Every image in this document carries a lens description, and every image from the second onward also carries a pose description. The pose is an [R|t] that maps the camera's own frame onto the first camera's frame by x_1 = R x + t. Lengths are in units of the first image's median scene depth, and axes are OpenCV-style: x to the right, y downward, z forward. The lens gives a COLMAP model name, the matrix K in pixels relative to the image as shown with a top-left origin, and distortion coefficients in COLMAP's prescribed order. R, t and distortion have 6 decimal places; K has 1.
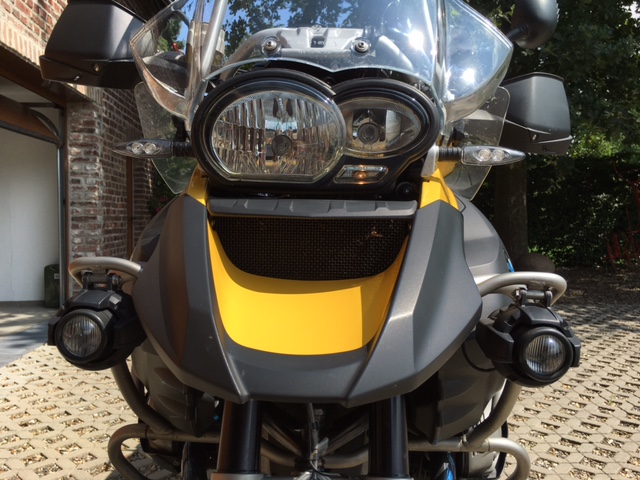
lens RADIAL K [[533.7, 0, 317.1], [0, 533.7, 237.8], [0, 0, 1]] dist [0.033759, -0.063247]
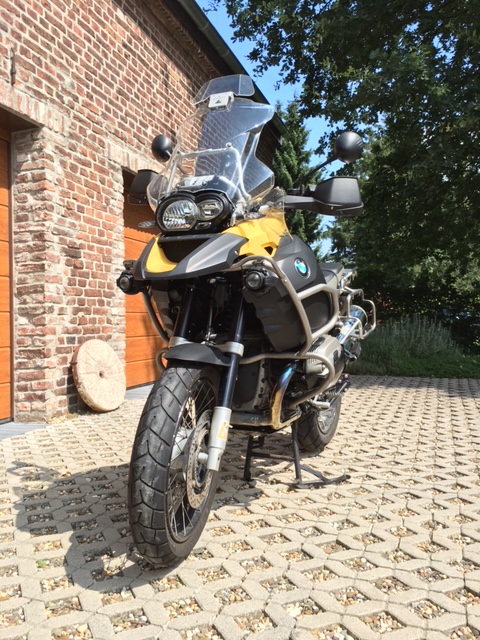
lens RADIAL K [[533.7, 0, 243.0], [0, 533.7, 318.5], [0, 0, 1]] dist [0.033759, -0.063247]
pose [[0.924318, -0.020426, -0.381077, 0.328315], [0.006328, 0.999250, -0.038212, 0.119584], [0.381571, 0.032909, 0.923753, -0.385272]]
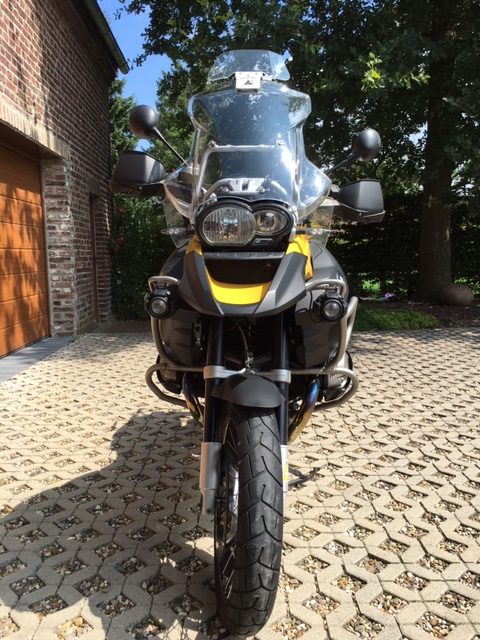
lens RADIAL K [[533.7, 0, 239.7], [0, 533.7, 315.1], [0, 0, 1]] dist [0.033759, -0.063247]
pose [[0.999085, -0.014406, -0.040267, 0.016558], [0.017431, 0.996970, 0.075803, 0.008093], [0.039053, -0.076436, 0.996309, -0.364874]]
